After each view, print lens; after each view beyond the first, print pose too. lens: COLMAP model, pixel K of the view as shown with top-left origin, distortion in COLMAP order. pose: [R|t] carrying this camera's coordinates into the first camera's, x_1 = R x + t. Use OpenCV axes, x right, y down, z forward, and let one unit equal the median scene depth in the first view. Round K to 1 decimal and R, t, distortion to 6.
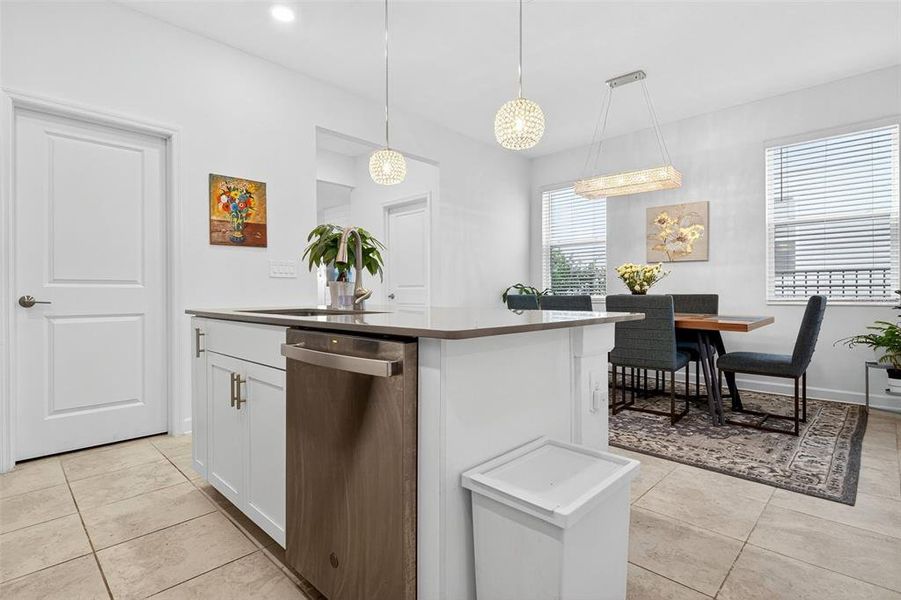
lens RADIAL K [[446.4, 0, 449.1], [0, 446.4, 293.8], [0, 0, 1]] dist [0.008569, -0.000974]
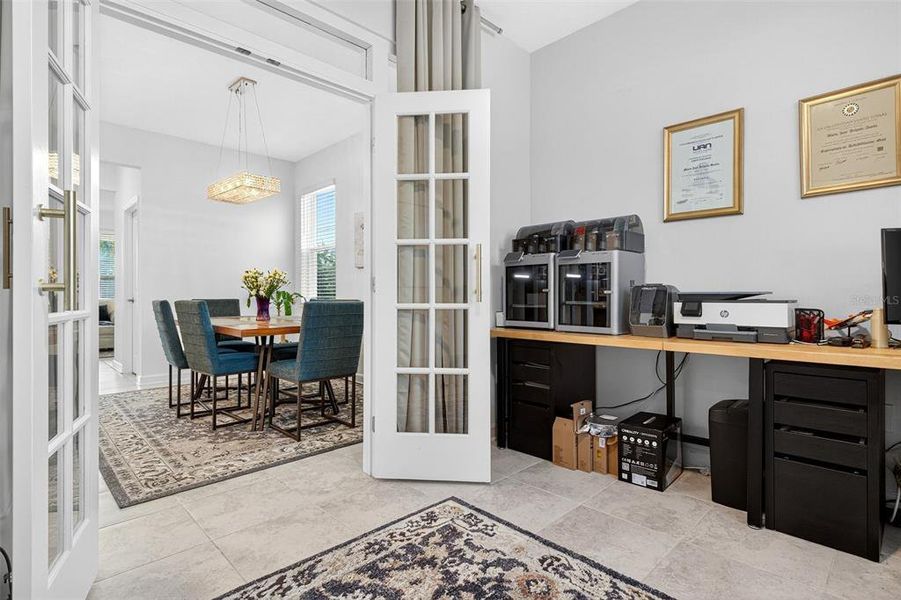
lens RADIAL K [[455.0, 0, 457.8], [0, 455.0, 296.7], [0, 0, 1]] dist [0.005266, -0.000935]
pose [[0.999723, 0.004297, -0.023144, 1.027937], [-0.004318, 0.999990, -0.000841, -0.005765], [0.023140, 0.000941, 0.999732, -0.008884]]
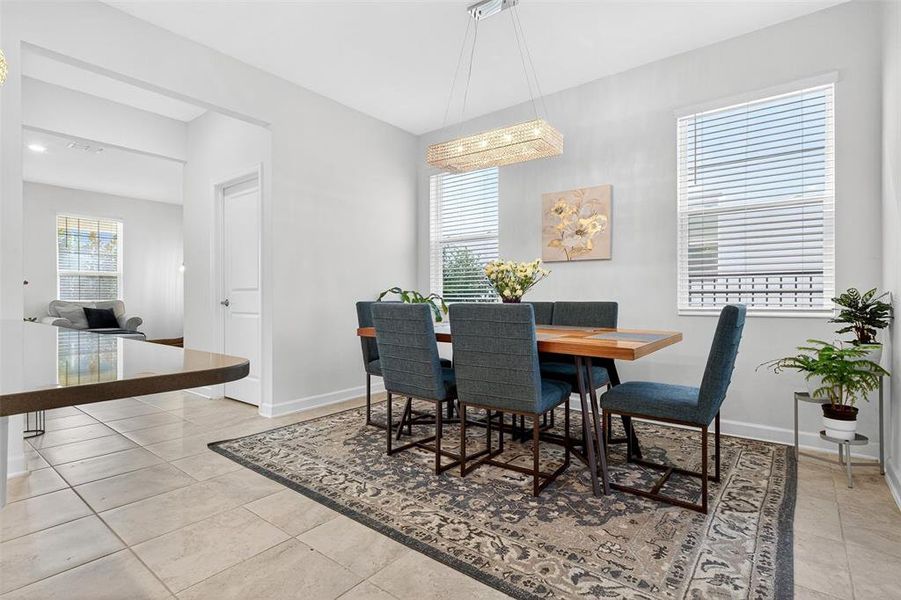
lens RADIAL K [[441.7, 0, 450.5], [0, 441.7, 300.0], [0, 0, 1]] dist [0.024327, -0.013322]
pose [[0.994529, 0.002723, 0.104424, 0.289141], [-0.002889, 0.999995, 0.001433, -0.003116], [-0.104420, -0.001727, 0.994532, 0.333548]]
